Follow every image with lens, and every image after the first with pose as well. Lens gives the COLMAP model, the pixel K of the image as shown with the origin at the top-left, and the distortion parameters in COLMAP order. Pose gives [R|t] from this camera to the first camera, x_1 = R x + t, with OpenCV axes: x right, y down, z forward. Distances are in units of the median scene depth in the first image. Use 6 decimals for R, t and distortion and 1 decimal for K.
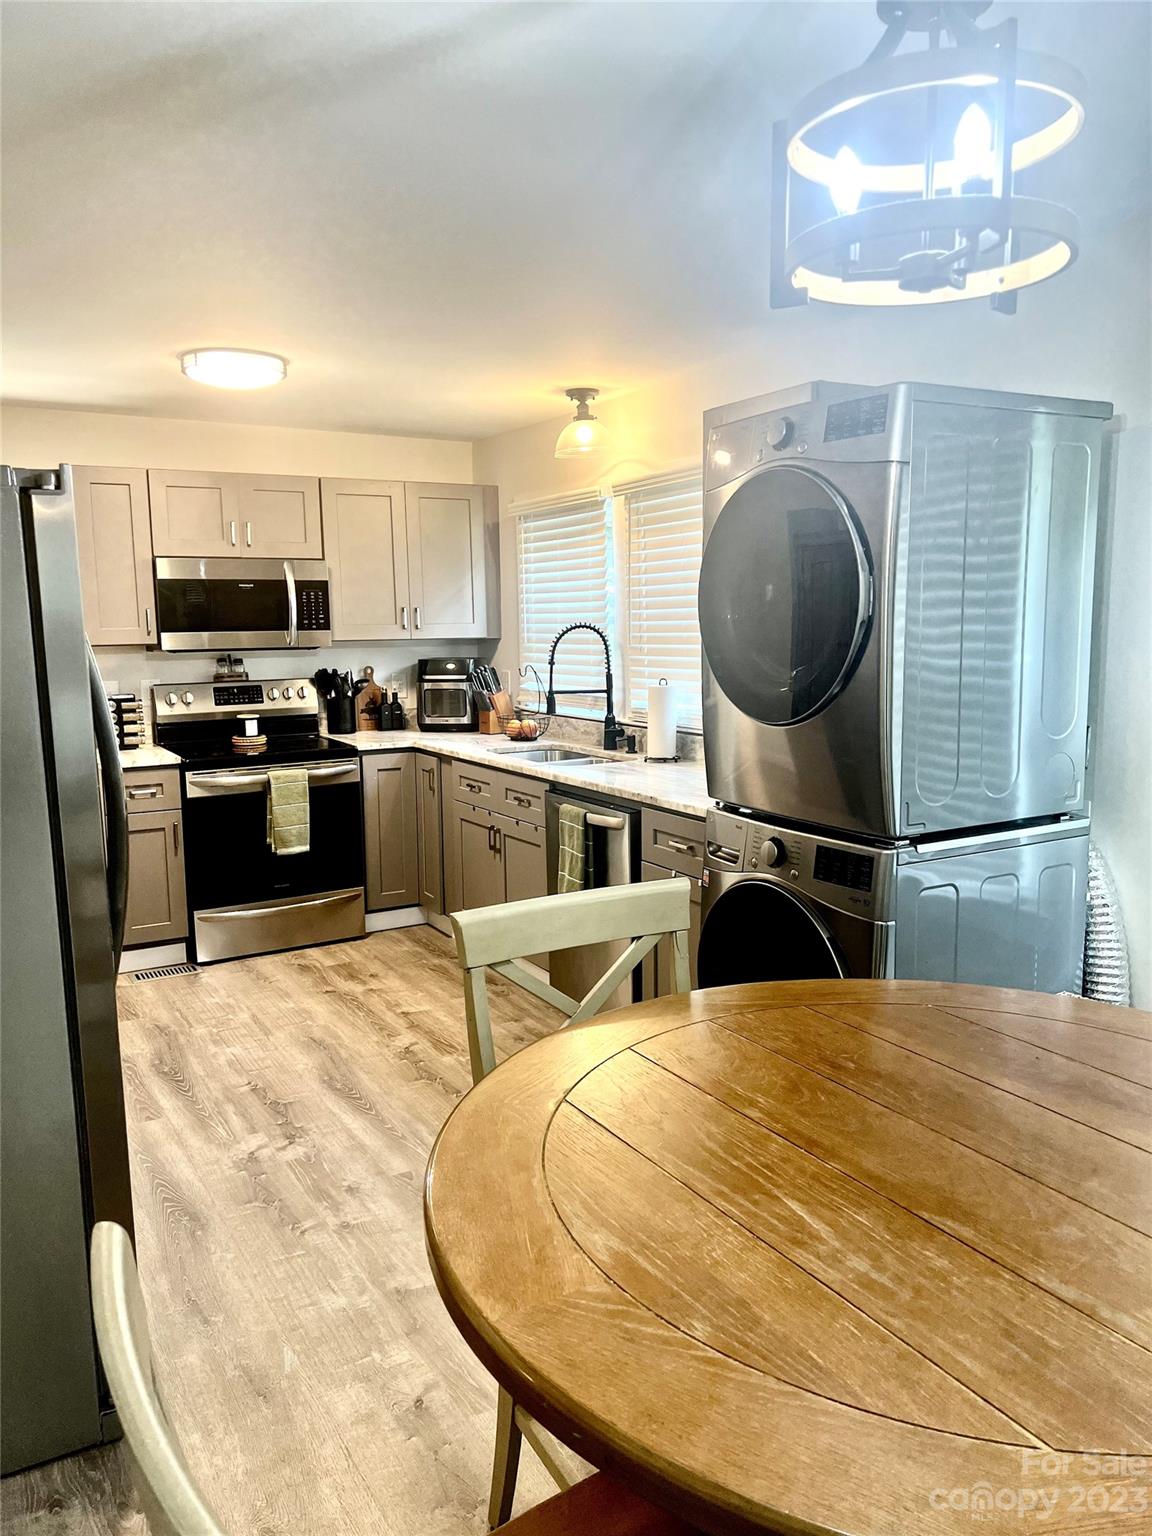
lens RADIAL K [[1159.1, 0, 601.8], [0, 1159.1, 771.4], [0, 0, 1]] dist [0.138929, -0.458913]
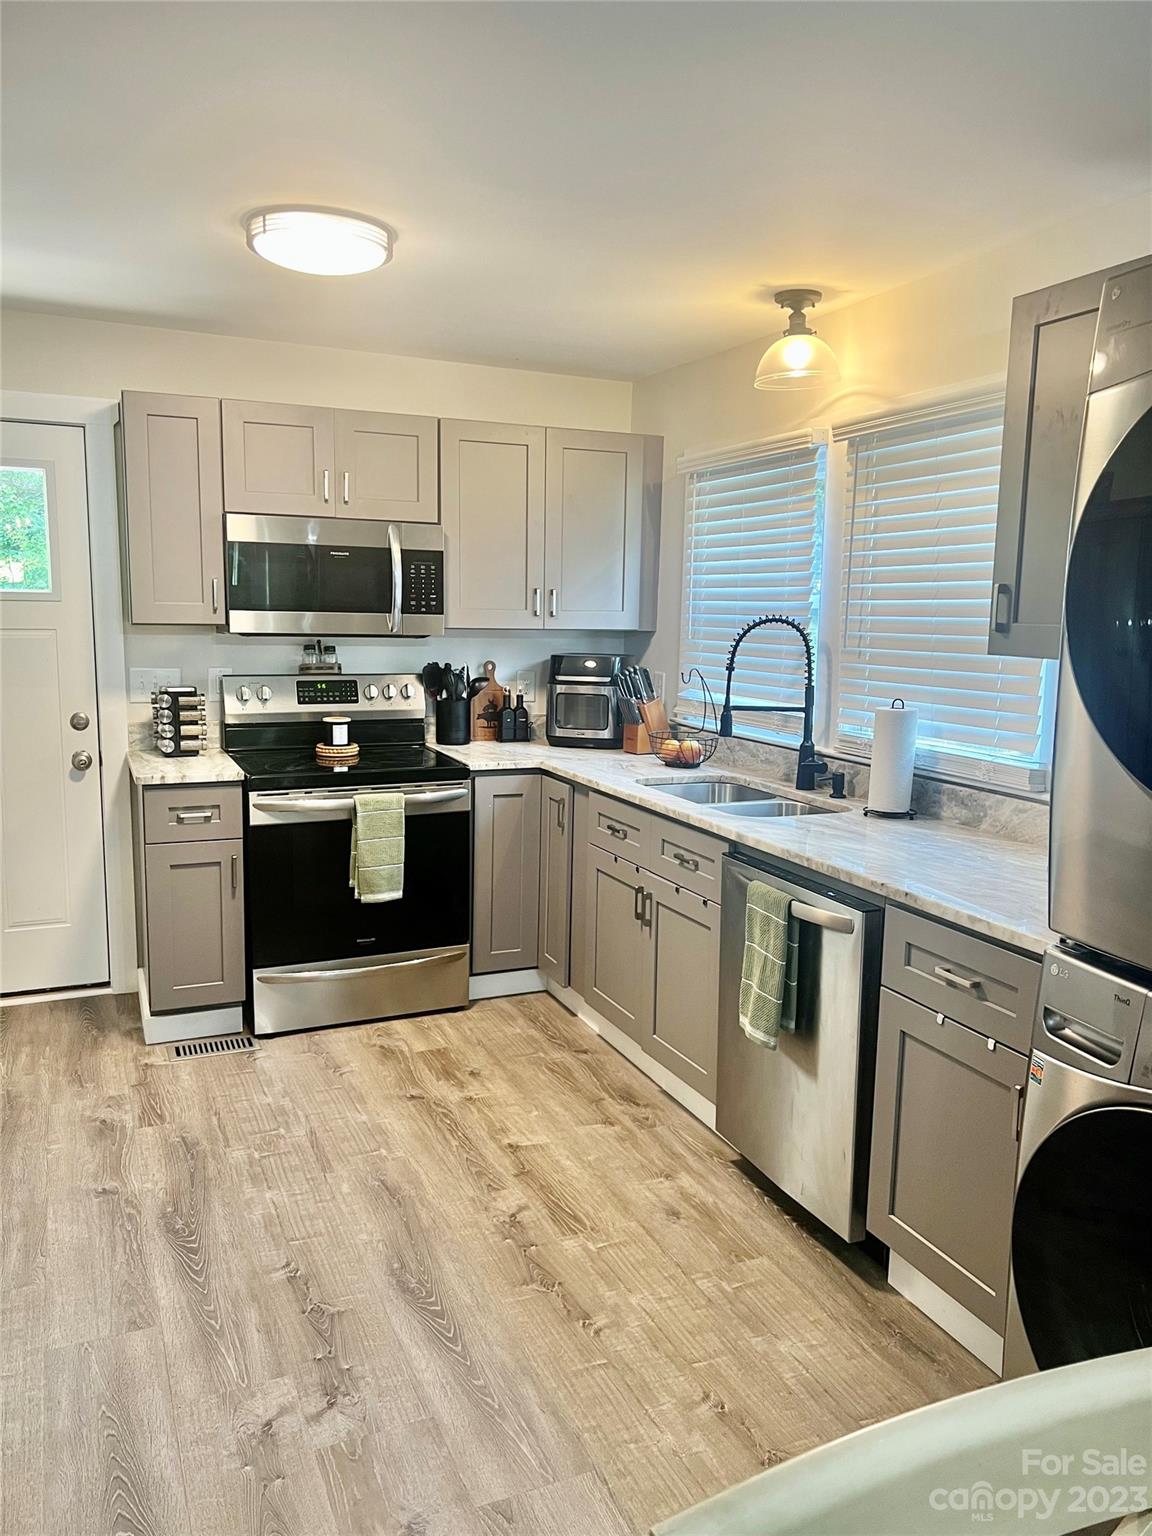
lens RADIAL K [[1159.3, 0, 580.3], [0, 1159.3, 764.6], [0, 0, 1]] dist [0.079528, -0.079923]
pose [[0.991632, 0.049737, -0.119131, -0.046679], [-0.049016, 0.998758, 0.008978, -0.034115], [0.119430, -0.003063, 0.992838, 0.254209]]
